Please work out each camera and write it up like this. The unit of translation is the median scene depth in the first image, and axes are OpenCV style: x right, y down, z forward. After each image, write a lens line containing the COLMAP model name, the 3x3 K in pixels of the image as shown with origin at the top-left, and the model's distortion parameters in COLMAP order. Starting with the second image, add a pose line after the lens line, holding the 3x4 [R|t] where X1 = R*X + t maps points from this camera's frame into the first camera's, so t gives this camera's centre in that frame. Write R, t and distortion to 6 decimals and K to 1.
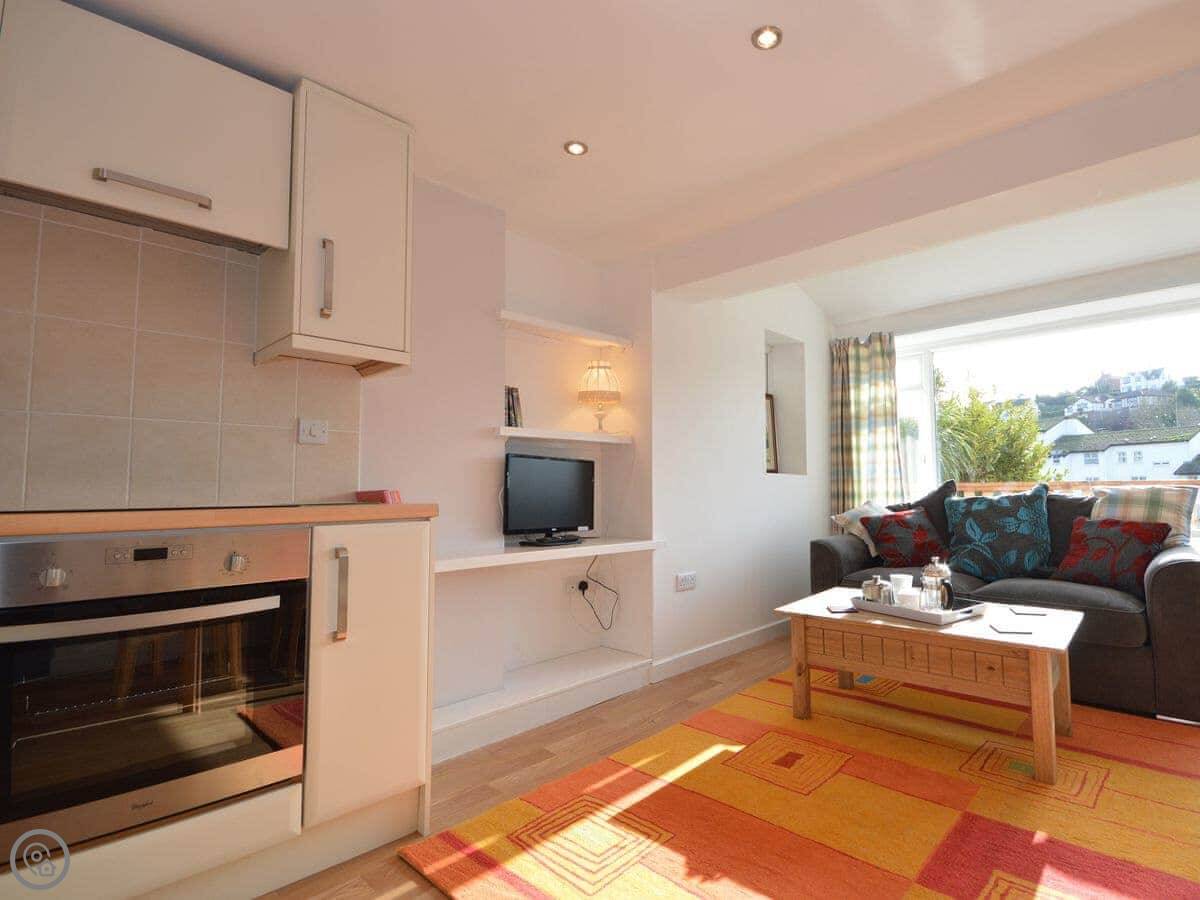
lens RADIAL K [[618.2, 0, 657.2], [0, 618.2, 452.7], [0, 0, 1]] dist [0.003930, 0.000754]
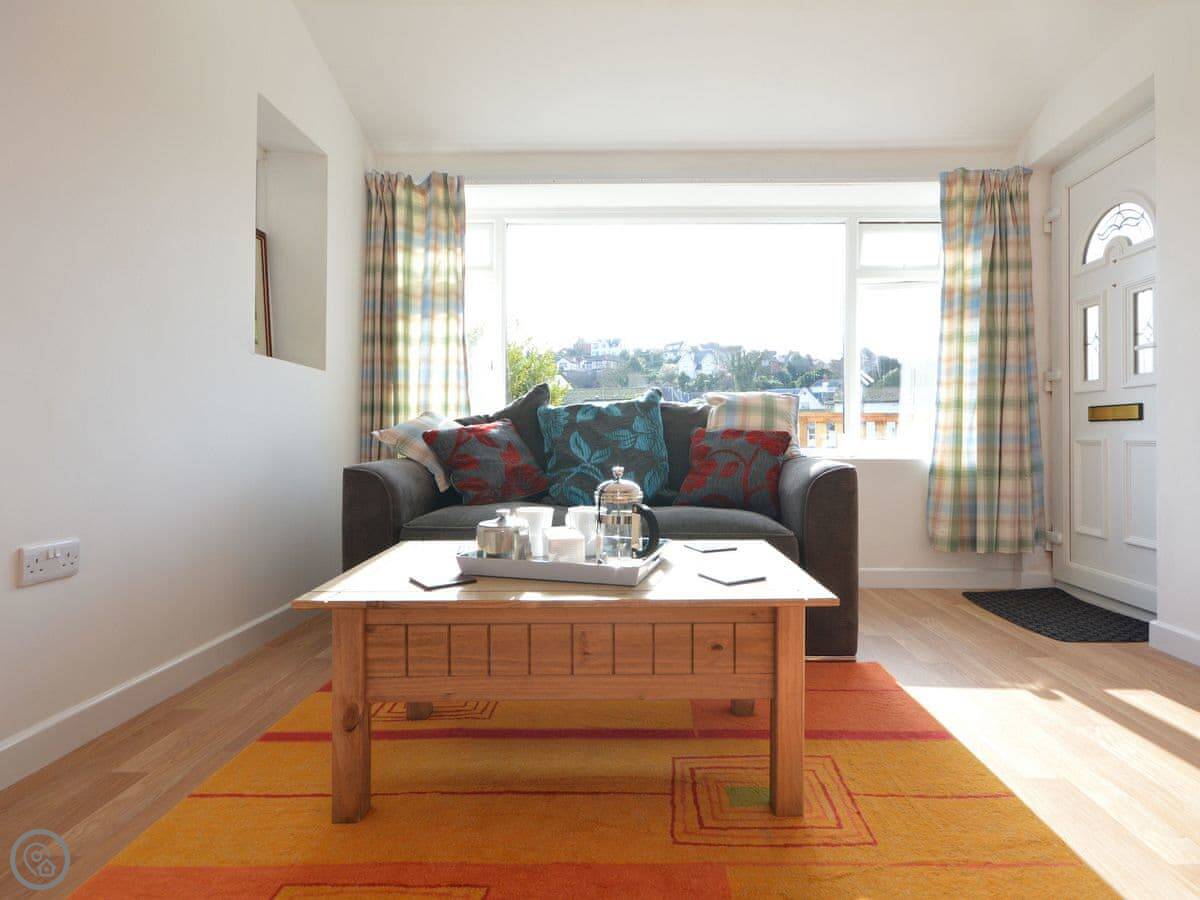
lens RADIAL K [[596.5, 0, 600.0], [0, 596.5, 450.0], [0, 0, 1]] dist [-0.000324, -0.000020]
pose [[0.737062, 0.013024, 0.675699, 0.048353], [-0.049200, 0.998195, 0.034428, 0.095832], [-0.674031, -0.058620, 0.736373, 0.433598]]
